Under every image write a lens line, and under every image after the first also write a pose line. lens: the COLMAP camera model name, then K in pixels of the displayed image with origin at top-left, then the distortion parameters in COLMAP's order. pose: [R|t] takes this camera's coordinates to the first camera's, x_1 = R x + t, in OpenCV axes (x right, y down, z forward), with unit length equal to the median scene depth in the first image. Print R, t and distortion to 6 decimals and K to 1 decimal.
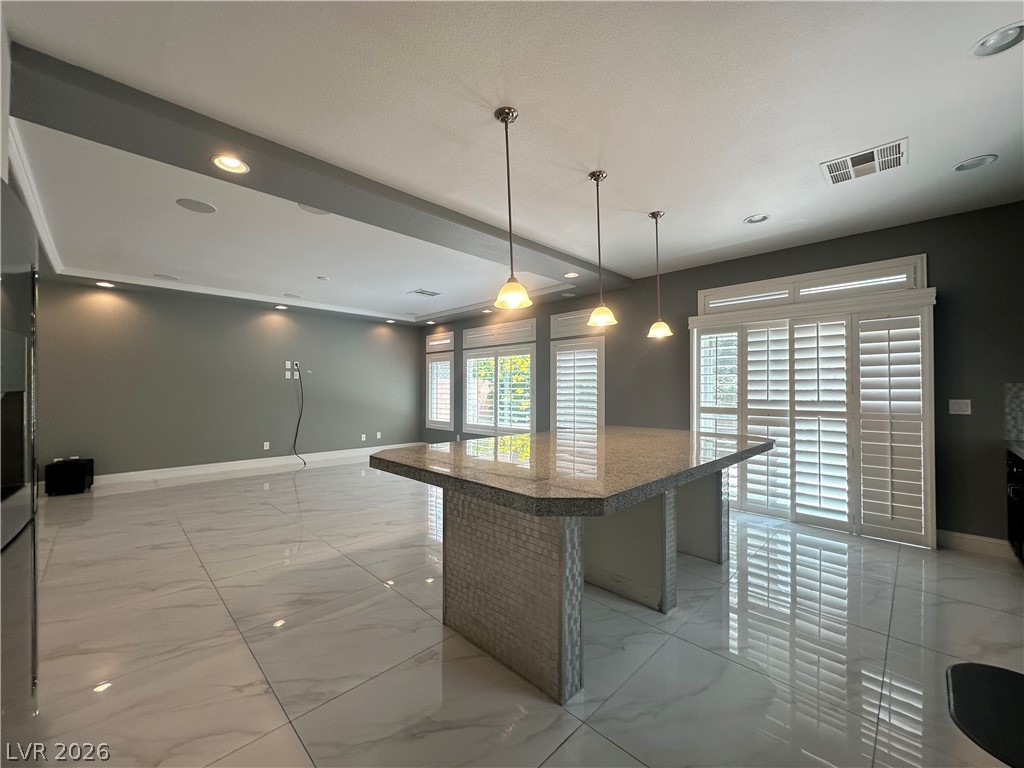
lens RADIAL K [[410.9, 0, 514.6], [0, 410.9, 384.5], [0, 0, 1]] dist [-0.001570, -0.000071]
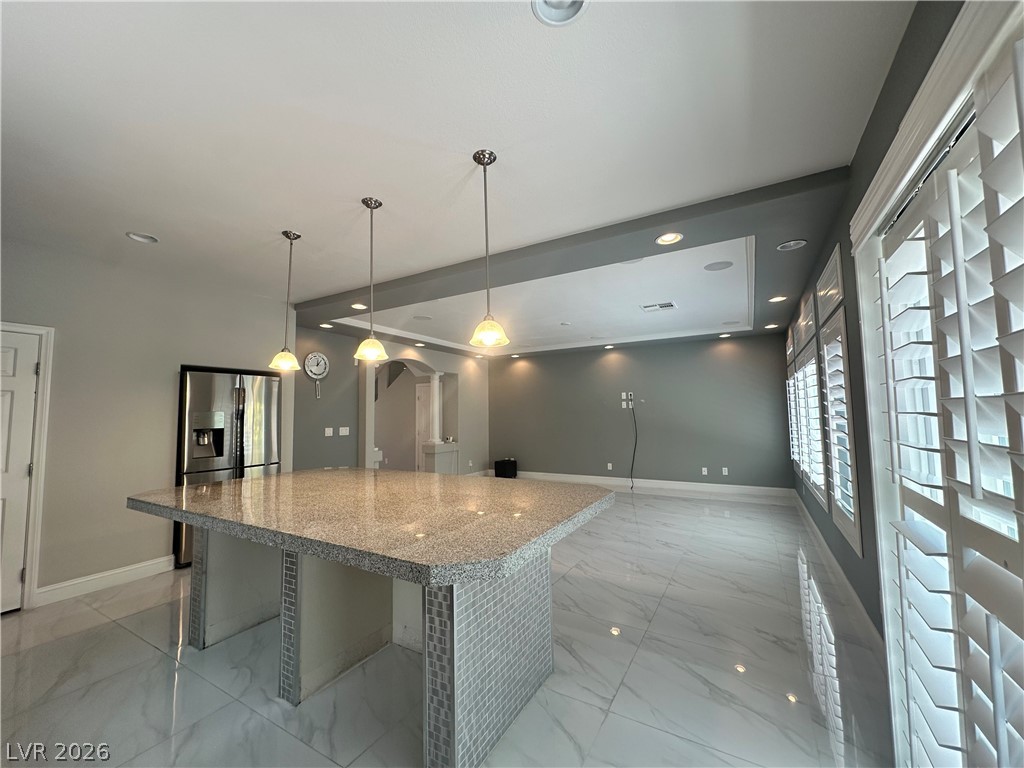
lens RADIAL K [[410.9, 0, 511.1], [0, 410.9, 389.5], [0, 0, 1]] dist [-0.001570, -0.000071]
pose [[0.251668, -0.071502, -0.965169, 0.449293], [0.021775, 0.997433, -0.068215, 0.004761], [0.967569, -0.003849, 0.252579, 0.422332]]
